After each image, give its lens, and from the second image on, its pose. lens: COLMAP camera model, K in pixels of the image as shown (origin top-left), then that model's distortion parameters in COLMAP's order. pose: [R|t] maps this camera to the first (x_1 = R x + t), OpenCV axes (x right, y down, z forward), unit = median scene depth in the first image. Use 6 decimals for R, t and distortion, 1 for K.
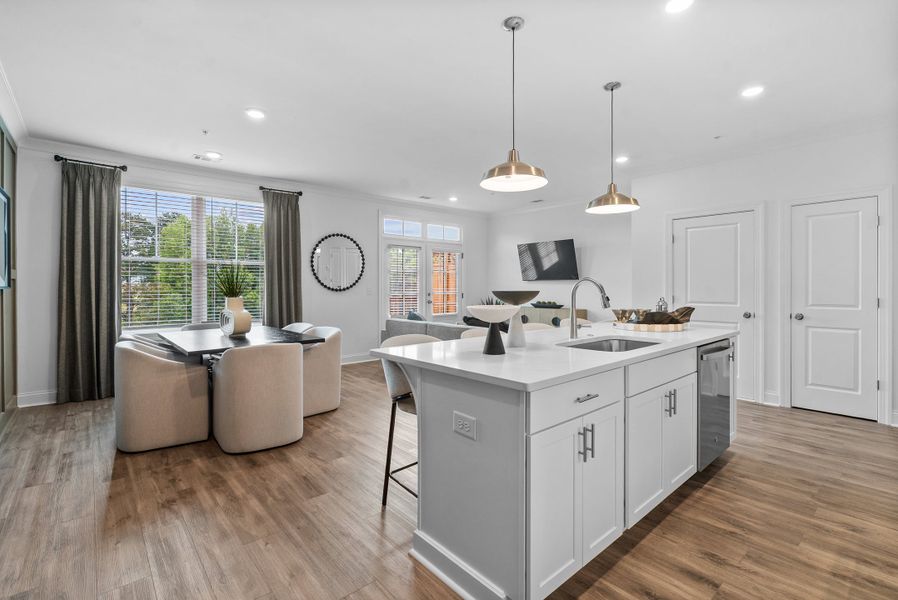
lens RADIAL K [[414.1, 0, 445.2], [0, 414.1, 290.0], [0, 0, 1]] dist [-0.003347, 0.000654]
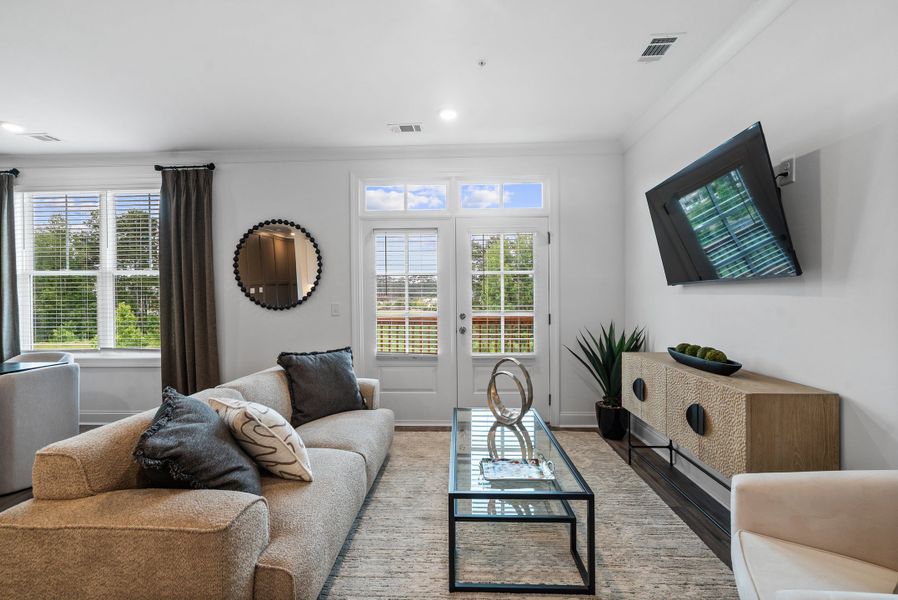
lens RADIAL K [[414.1, 0, 445.2], [0, 414.1, 290.0], [0, 0, 1]] dist [-0.003347, 0.000654]
pose [[0.727996, -0.022030, -0.685227, 0.358448], [0.003522, 0.999591, -0.028395, -0.009492], [0.685572, 0.018258, 0.727776, 0.712586]]
